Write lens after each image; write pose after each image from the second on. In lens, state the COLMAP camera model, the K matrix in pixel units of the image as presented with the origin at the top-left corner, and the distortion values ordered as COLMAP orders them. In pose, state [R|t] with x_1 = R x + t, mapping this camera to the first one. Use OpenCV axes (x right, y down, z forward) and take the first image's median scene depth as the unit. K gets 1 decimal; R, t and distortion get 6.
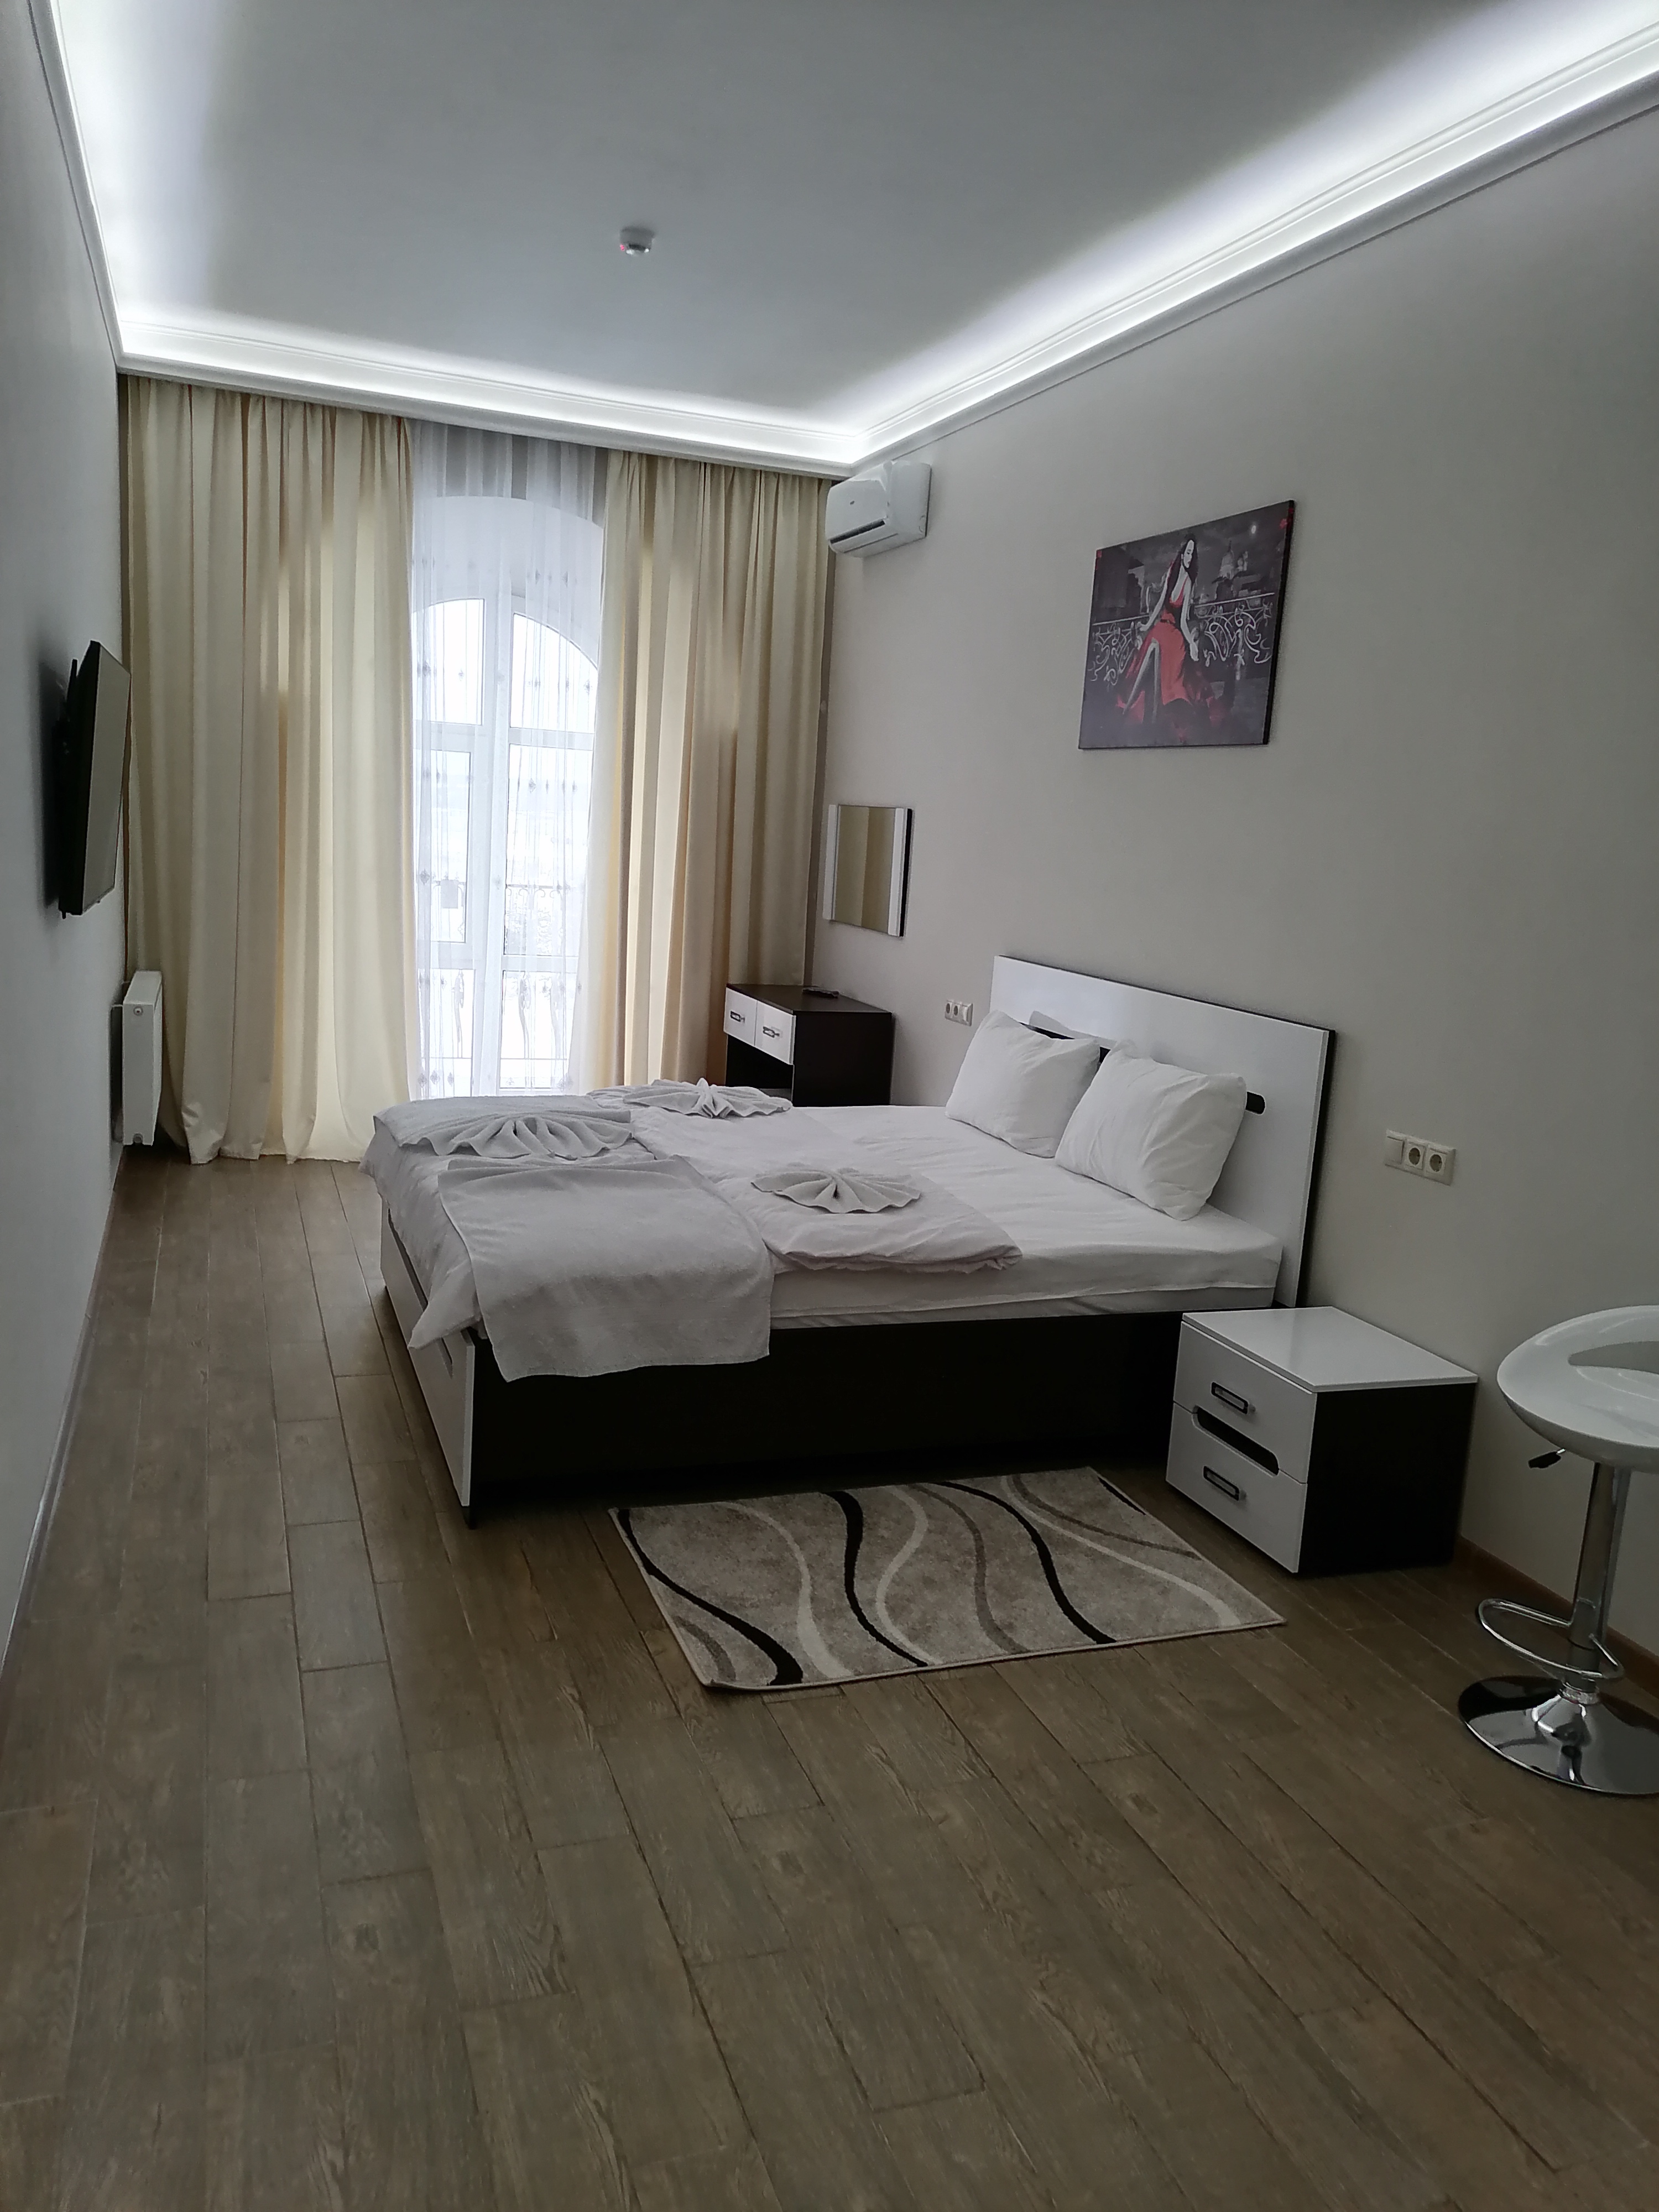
lens RADIAL K [[1664.2, 0, 828.6], [0, 1664.2, 1099.4], [0, 0, 1]] dist [0.026770, -0.002652]
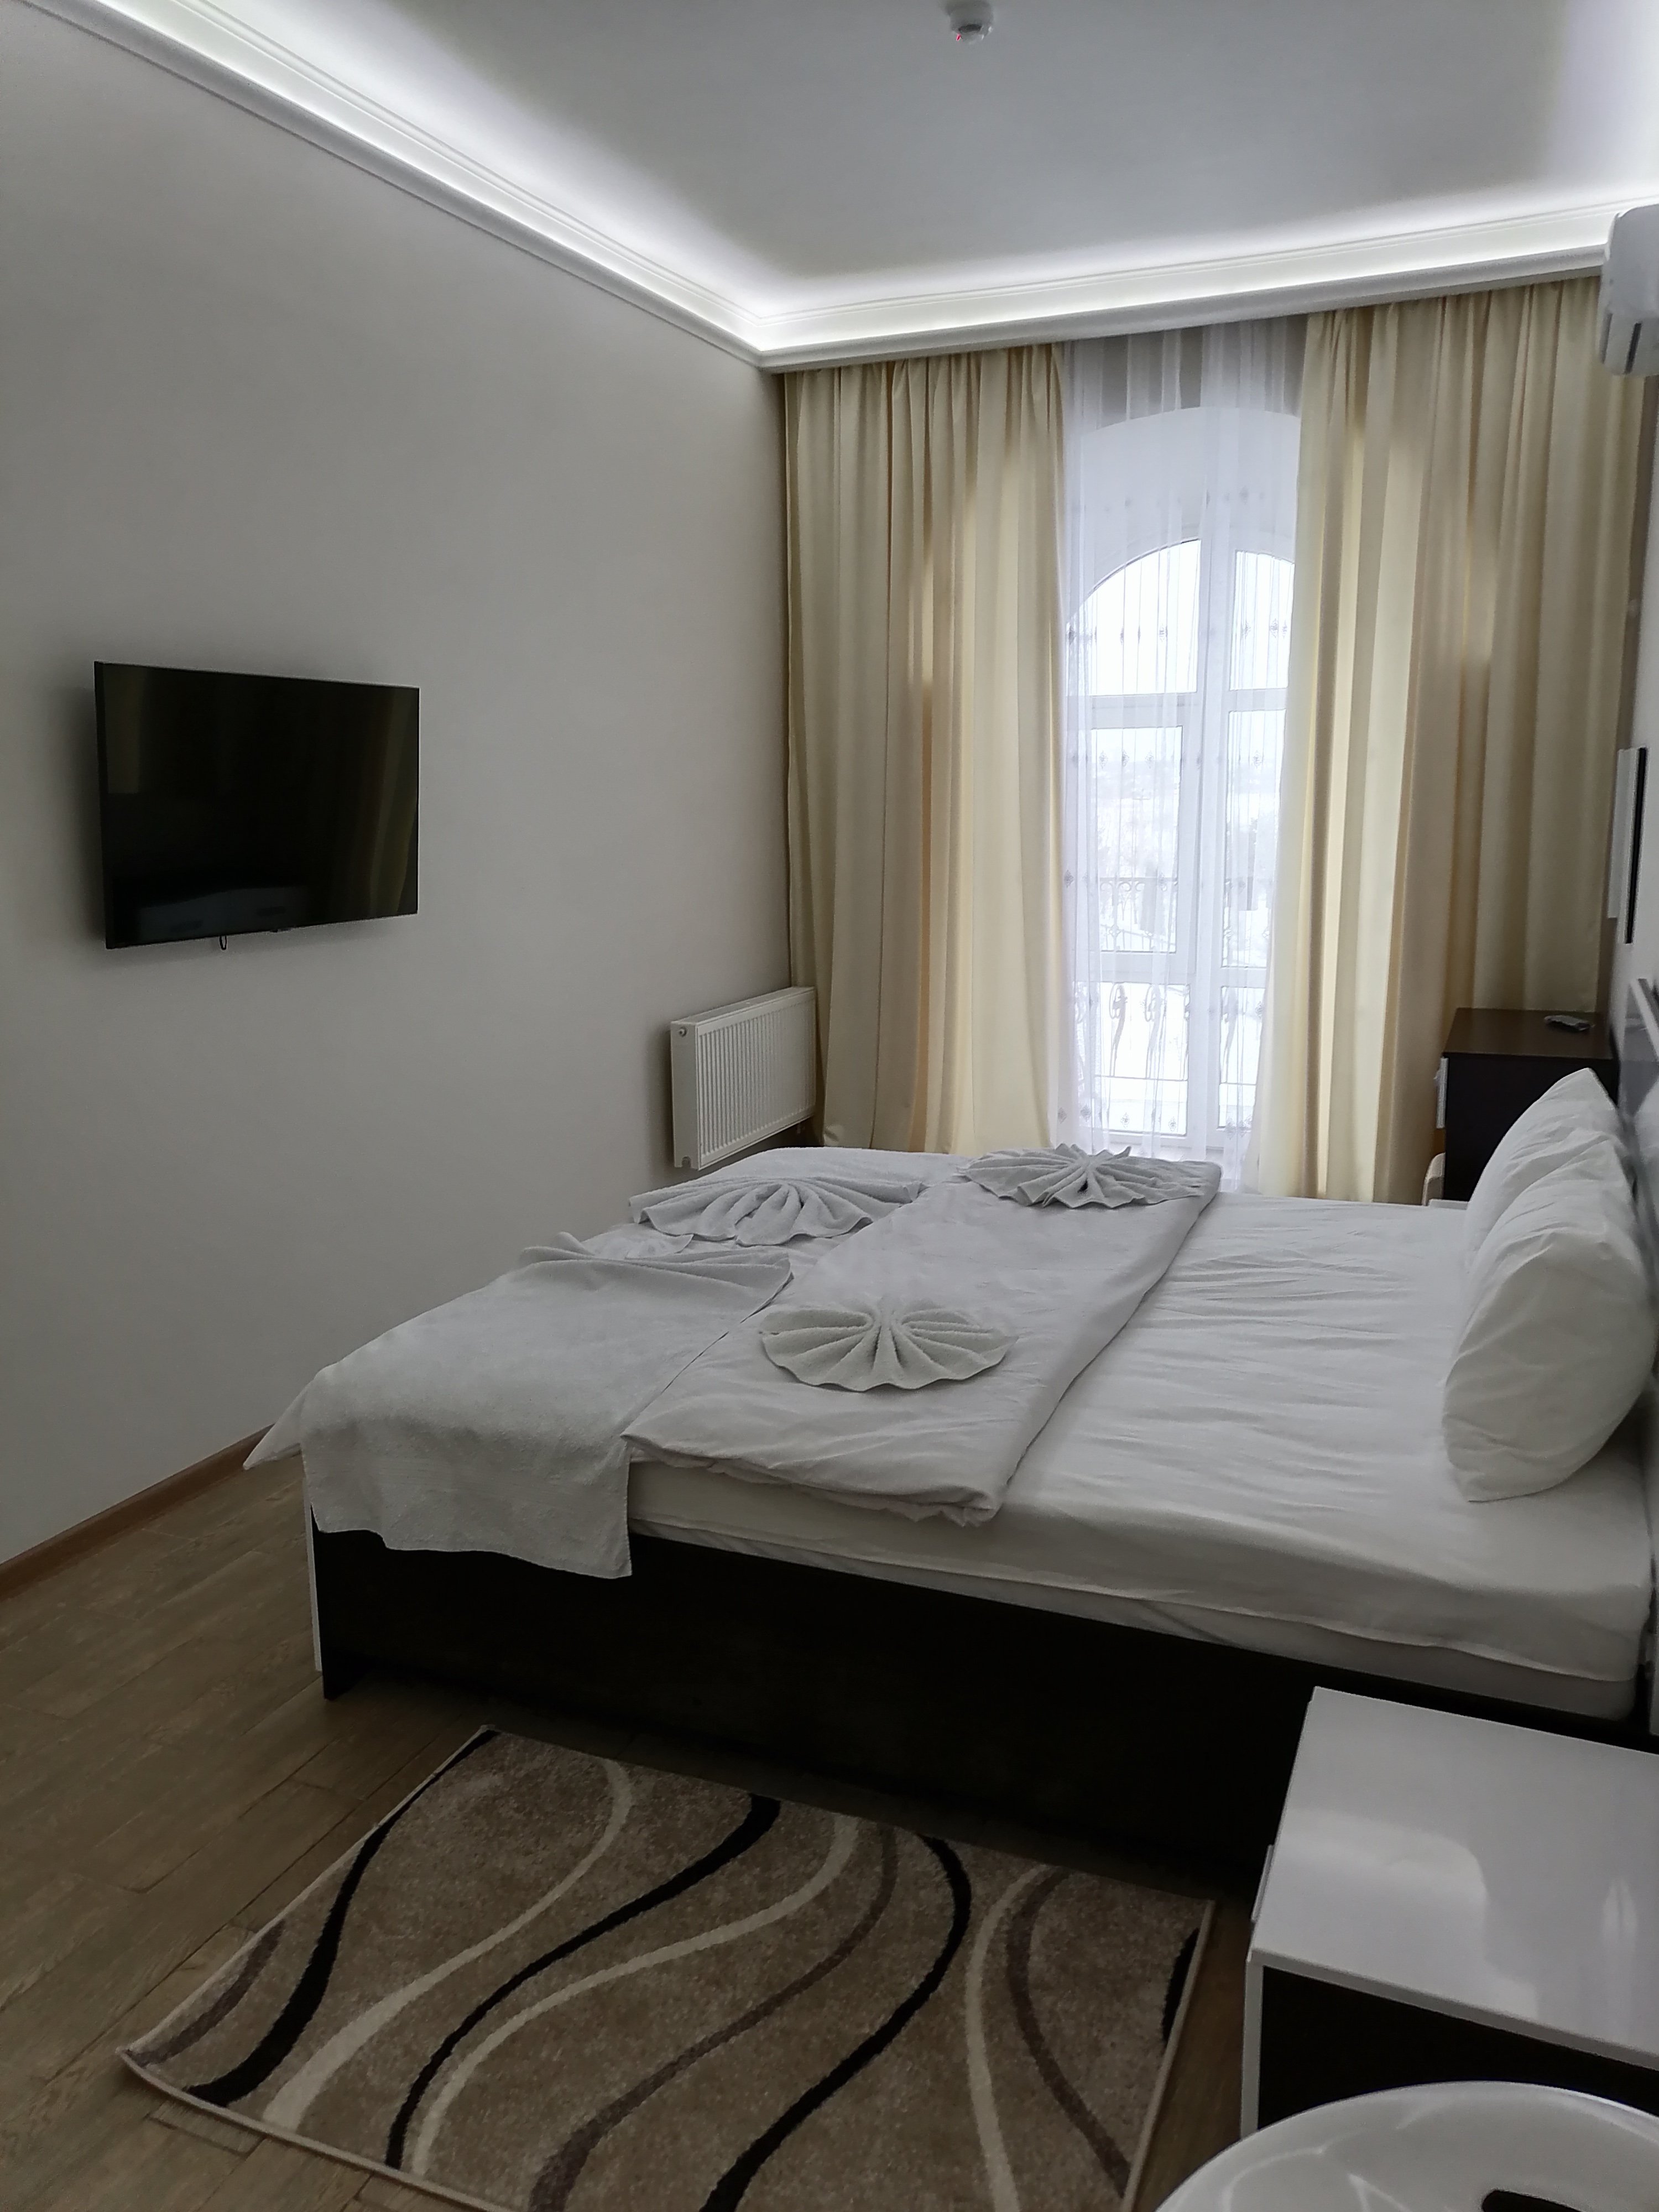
lens RADIAL K [[1664.2, 0, 828.6], [0, 1664.2, 1099.4], [0, 0, 1]] dist [0.026770, -0.002652]
pose [[0.726132, 0.055887, -0.685280, 0.284434], [-0.054008, 0.998248, 0.024183, -0.037749], [0.685430, 0.019451, 0.727878, 0.321396]]
